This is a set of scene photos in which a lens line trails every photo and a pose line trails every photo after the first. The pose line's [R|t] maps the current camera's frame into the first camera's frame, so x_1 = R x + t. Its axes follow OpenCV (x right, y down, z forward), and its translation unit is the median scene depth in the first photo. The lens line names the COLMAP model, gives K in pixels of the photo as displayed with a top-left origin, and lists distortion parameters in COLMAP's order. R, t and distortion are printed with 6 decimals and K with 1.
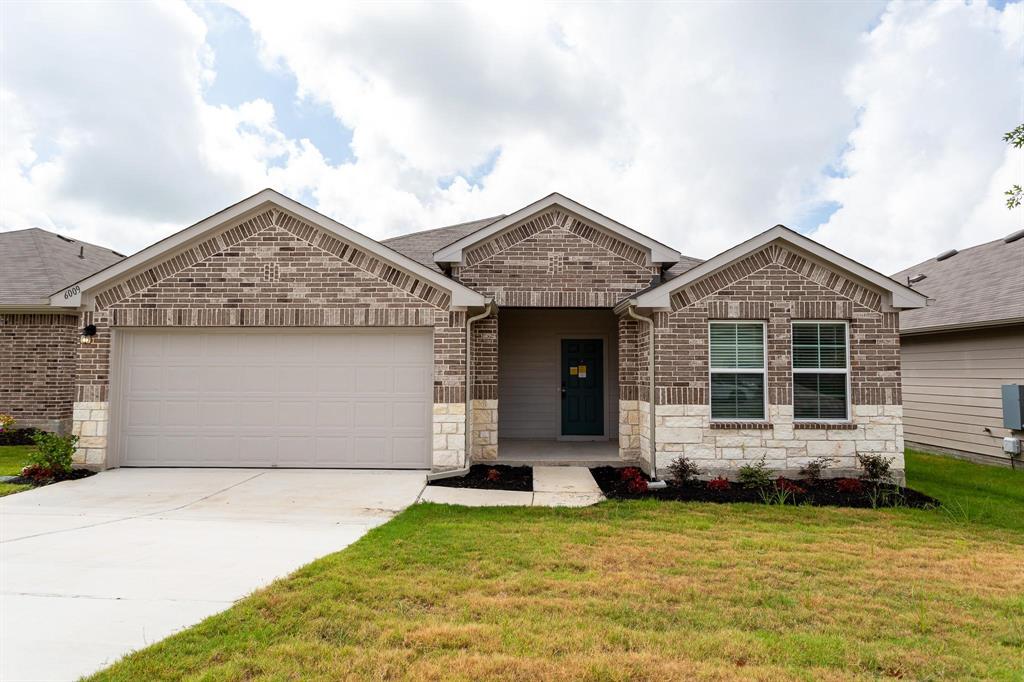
lens RADIAL K [[619.8, 0, 511.6], [0, 619.8, 342.3], [0, 0, 1]] dist [-0.003344, 0.004997]
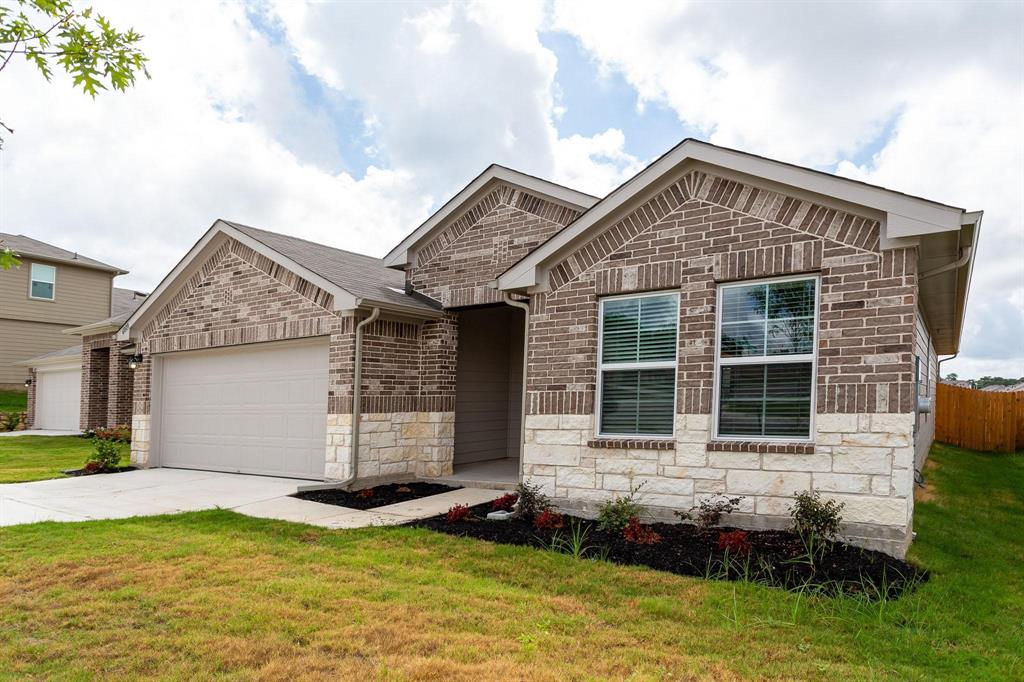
lens RADIAL K [[649.1, 0, 510.9], [0, 649.1, 399.5], [0, 0, 1]] dist [0.005013, -0.001178]
pose [[0.825362, -0.018505, -0.564300, 0.661967], [0.044910, 0.998448, 0.032944, 0.053426], [0.562815, -0.052534, 0.824912, 0.316664]]
